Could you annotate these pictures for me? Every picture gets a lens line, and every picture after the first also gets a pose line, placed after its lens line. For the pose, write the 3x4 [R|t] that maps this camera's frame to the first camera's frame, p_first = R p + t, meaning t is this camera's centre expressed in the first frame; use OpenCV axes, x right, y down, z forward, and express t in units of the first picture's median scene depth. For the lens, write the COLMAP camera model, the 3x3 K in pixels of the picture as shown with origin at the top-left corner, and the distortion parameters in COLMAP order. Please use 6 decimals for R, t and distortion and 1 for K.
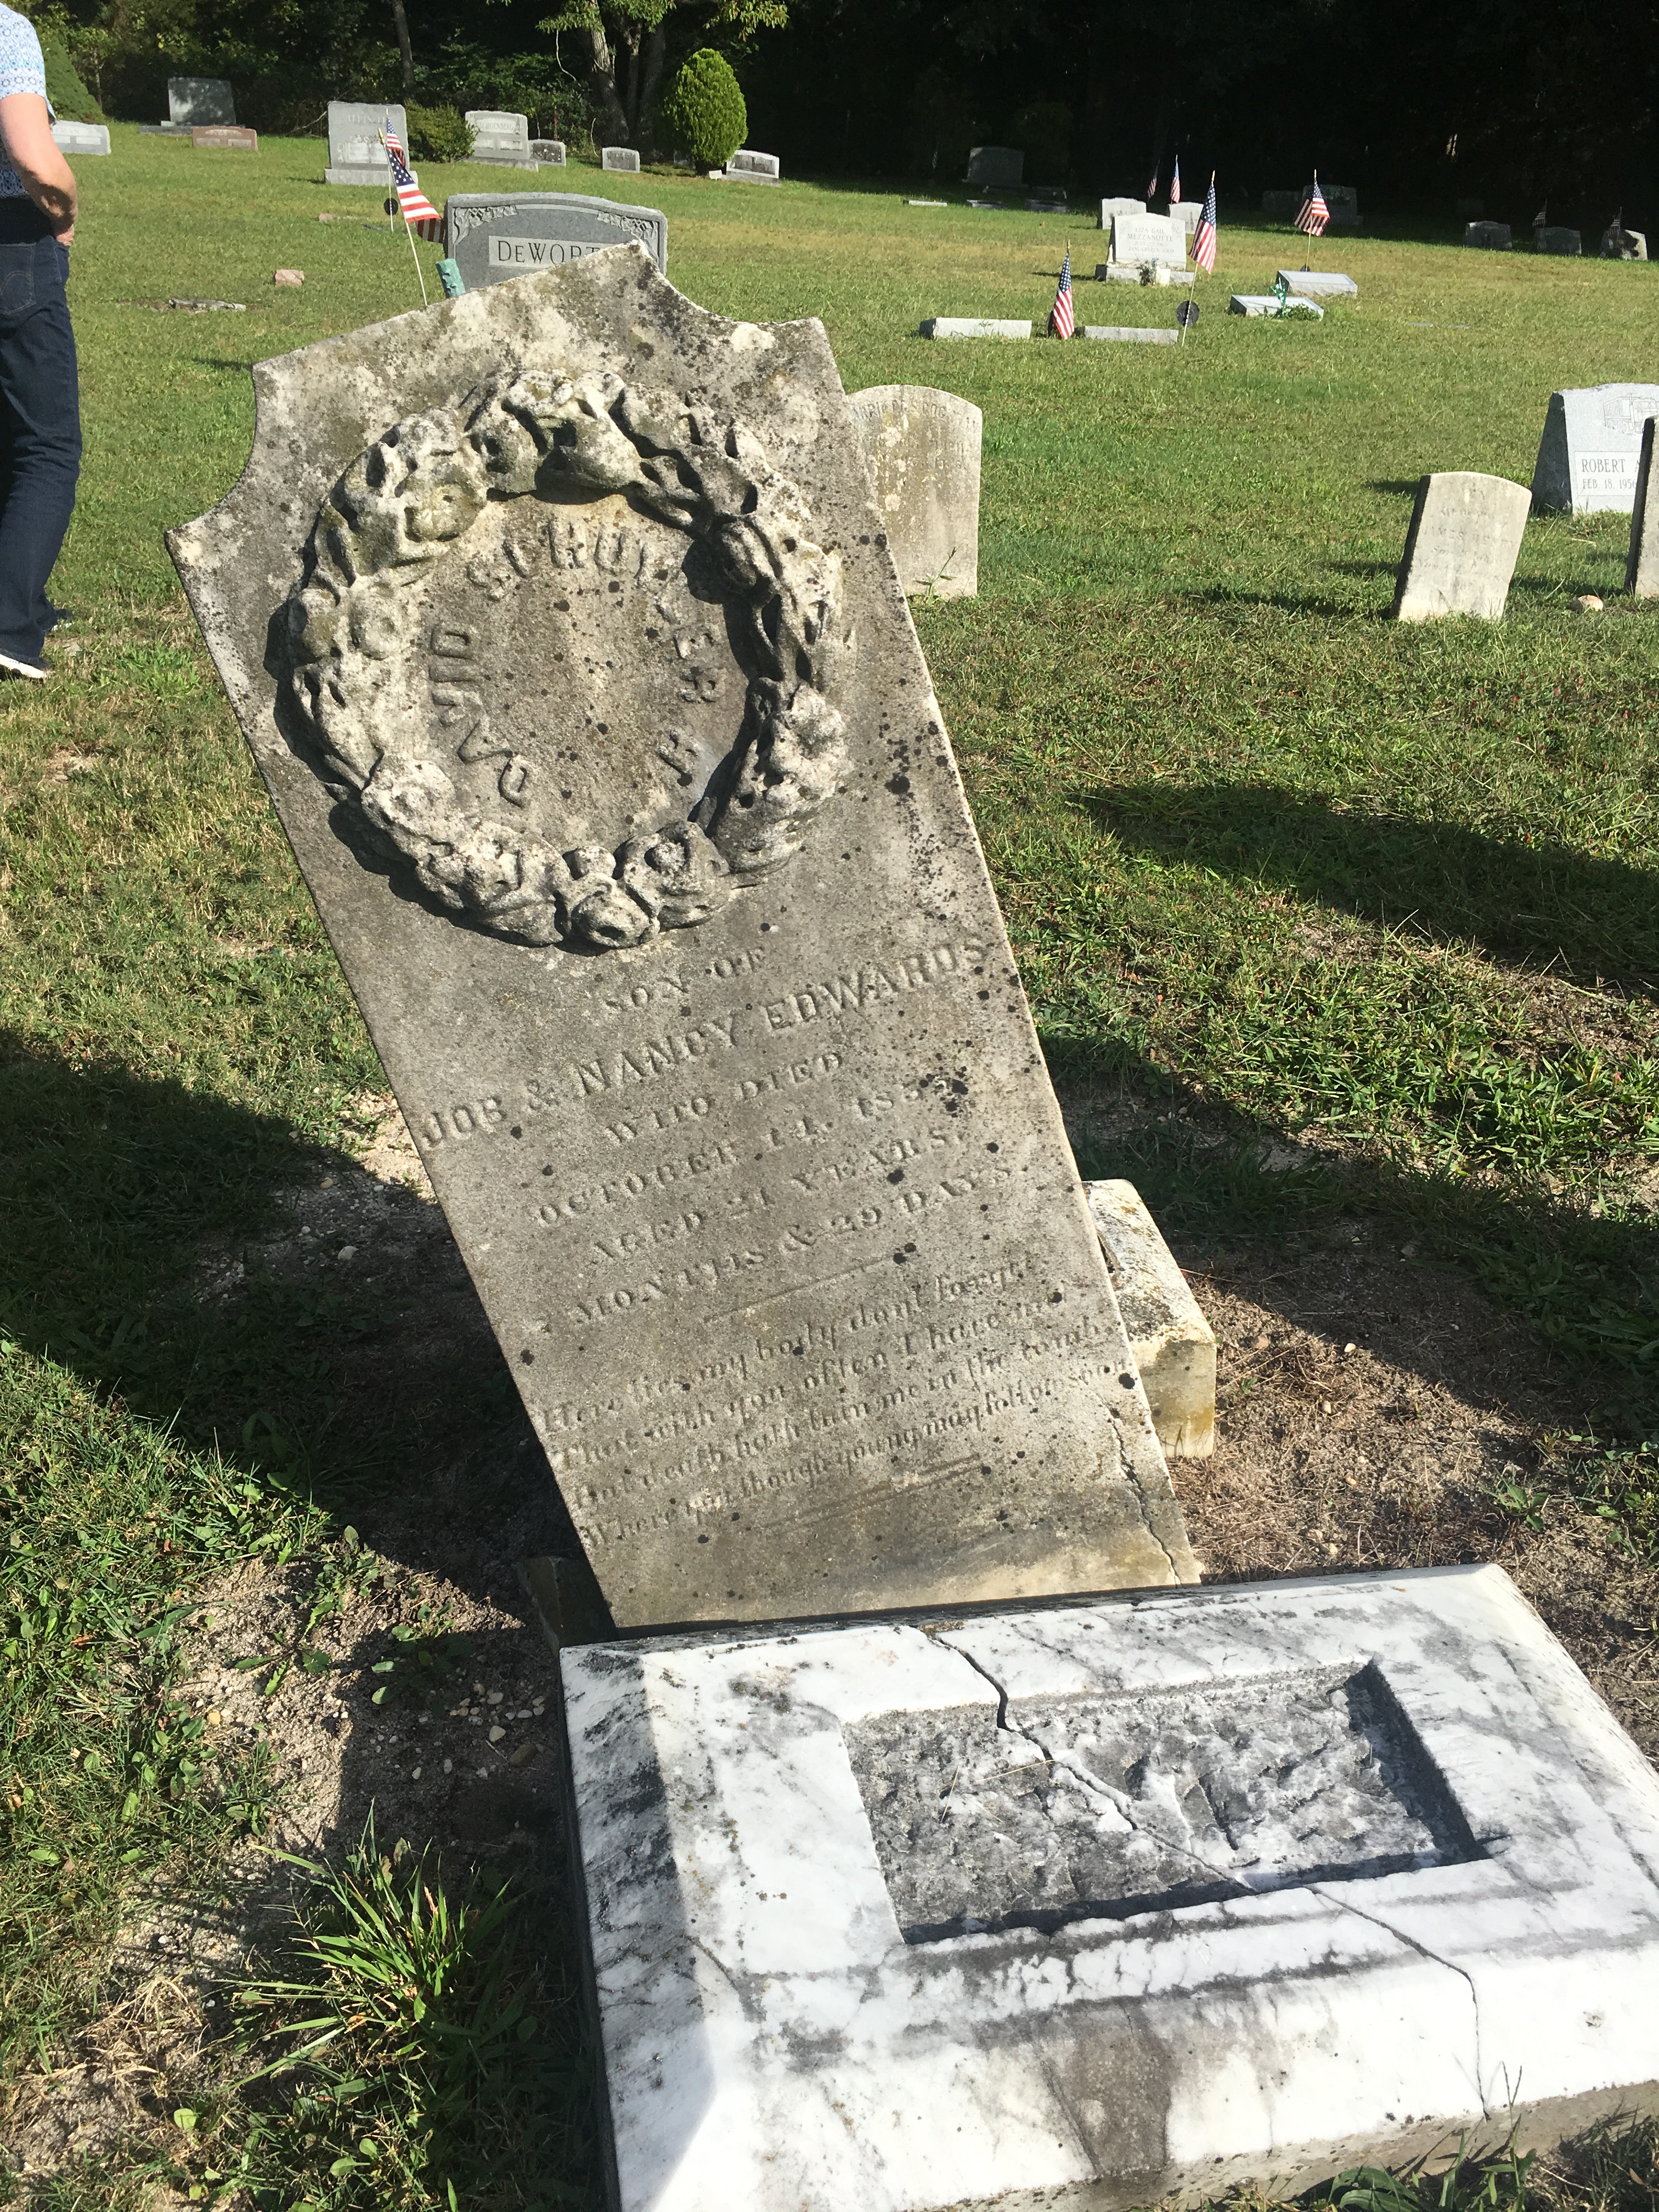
lens RADIAL K [[1955.6, 0, 836.2], [0, 1955.6, 1134.8], [0, 0, 1]] dist [0.087207, -0.129969]
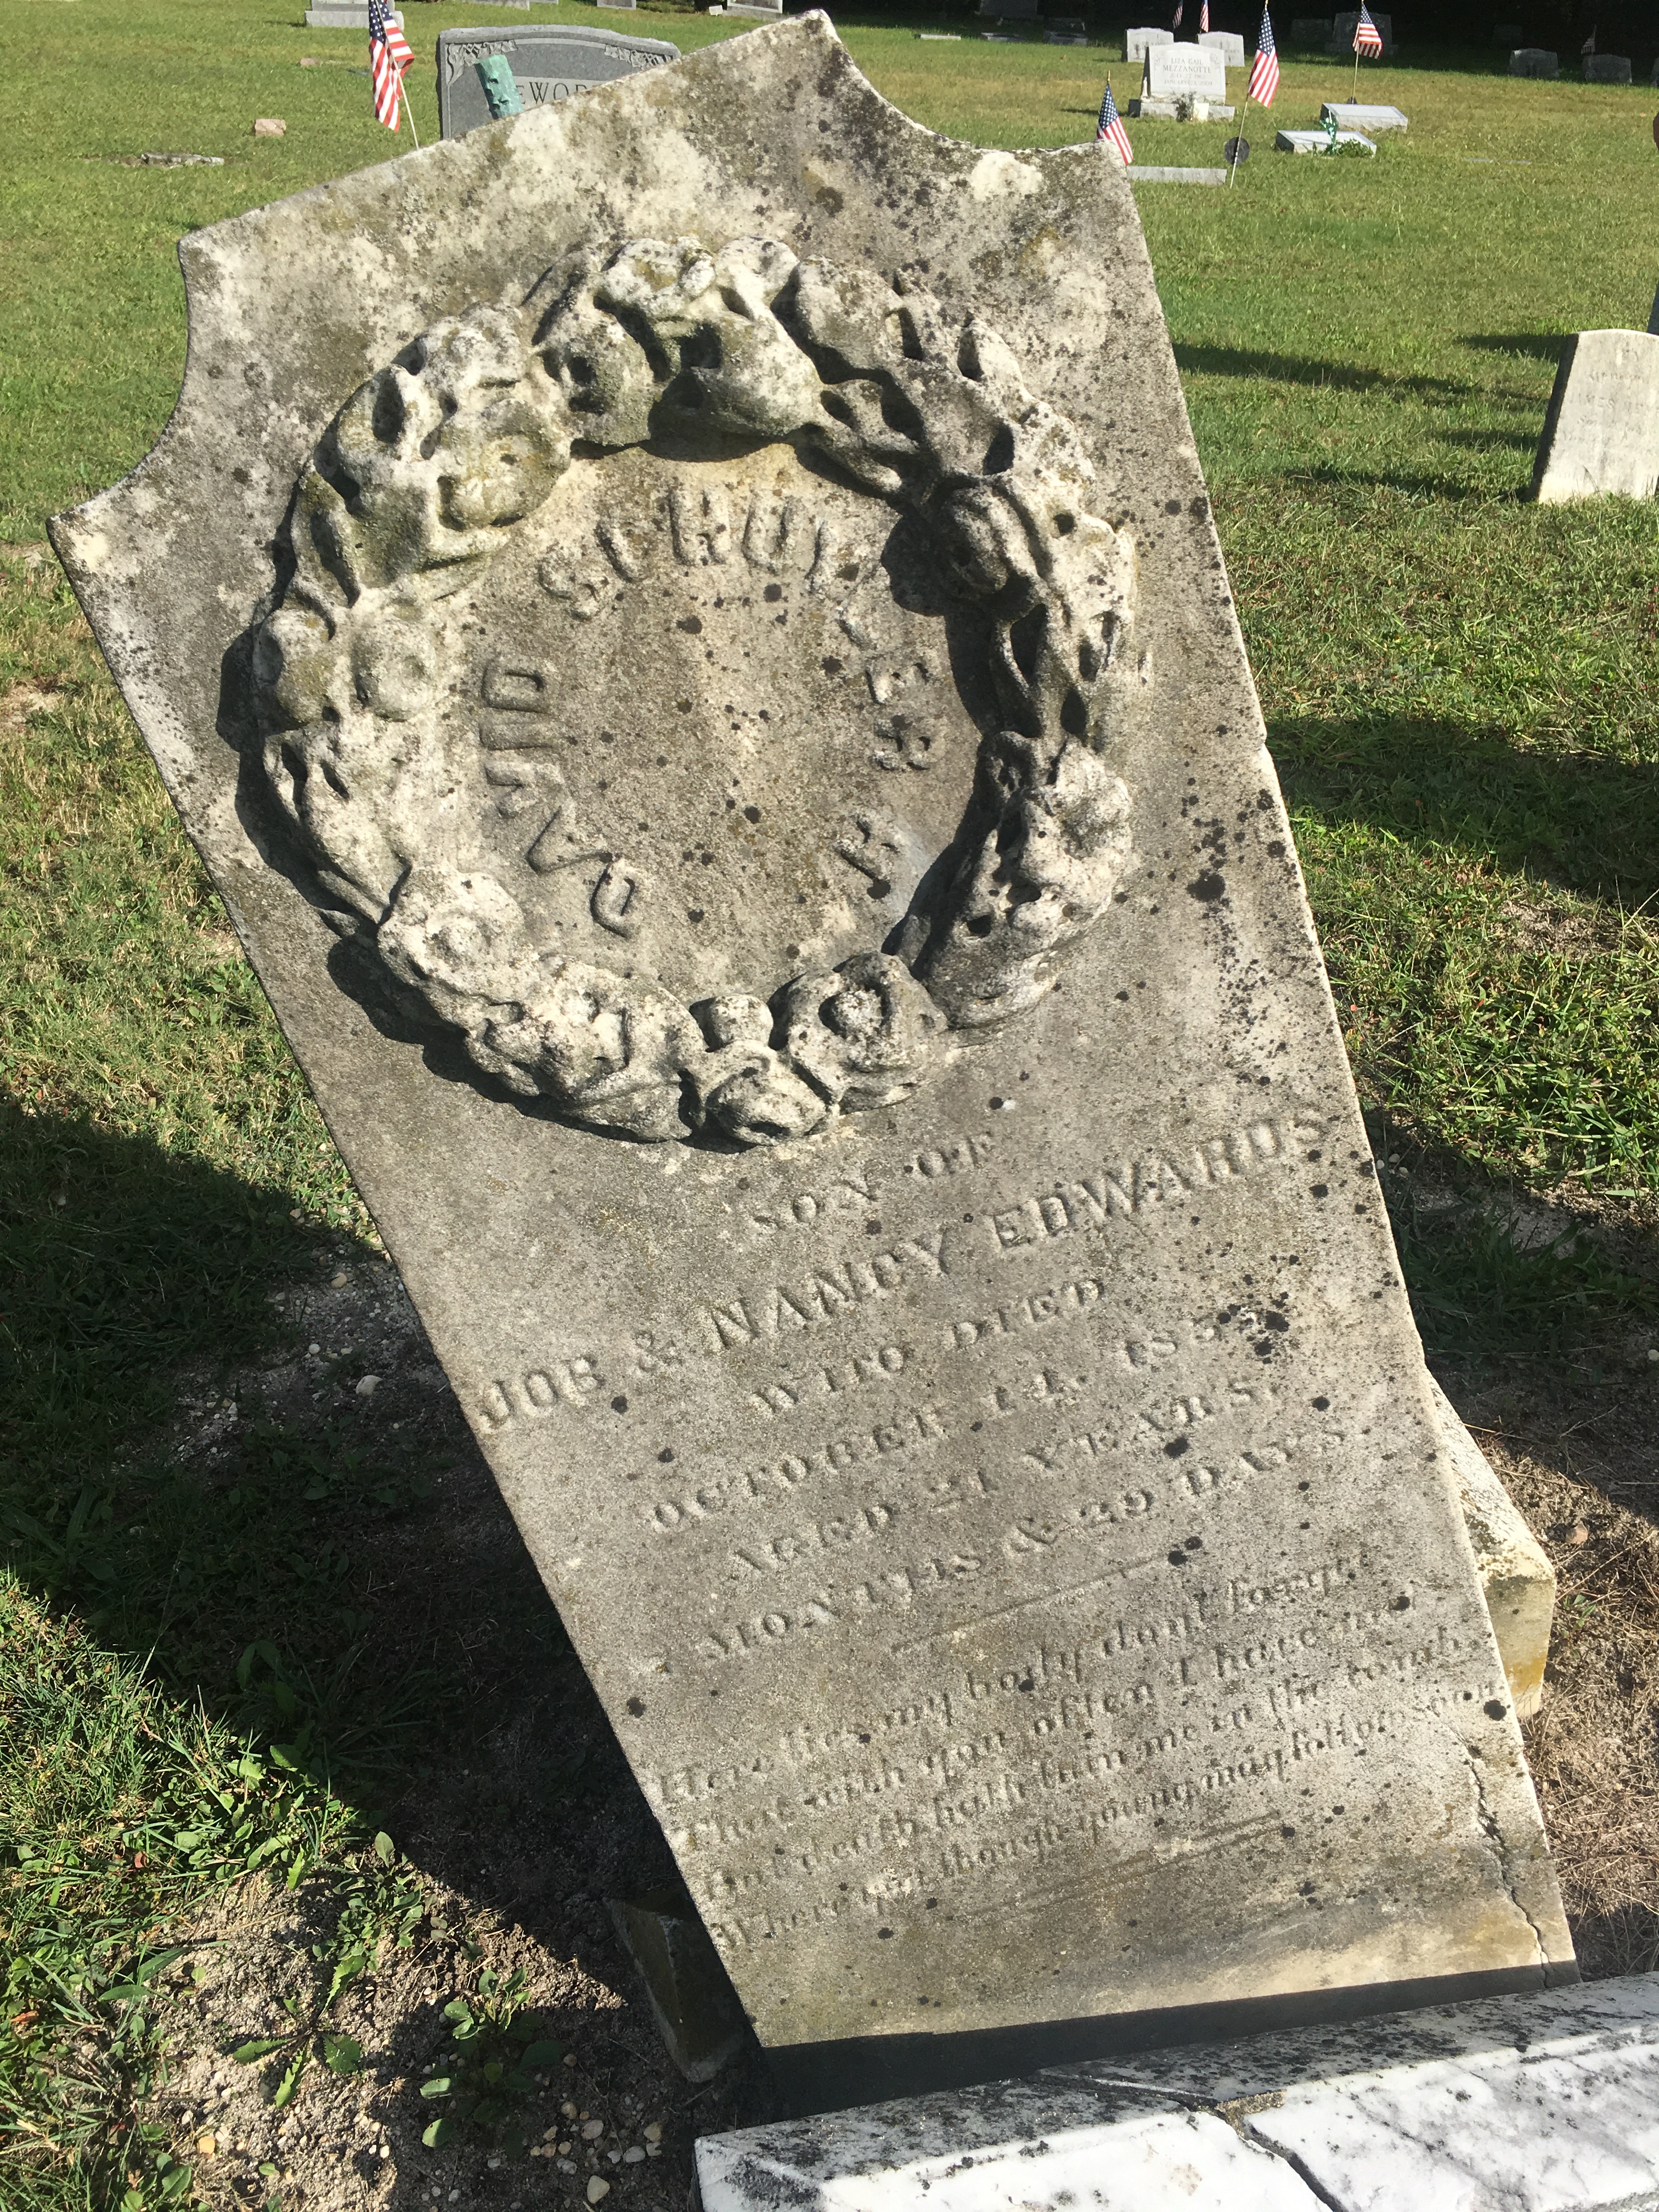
lens RADIAL K [[1955.6, 0, 836.2], [0, 1955.6, 1134.8], [0, 0, 1]] dist [0.087207, -0.129969]
pose [[0.999900, -0.012778, -0.006038, -0.083520], [0.013139, 0.997858, 0.064083, -0.134367], [0.005206, -0.064156, 0.997926, 0.336467]]
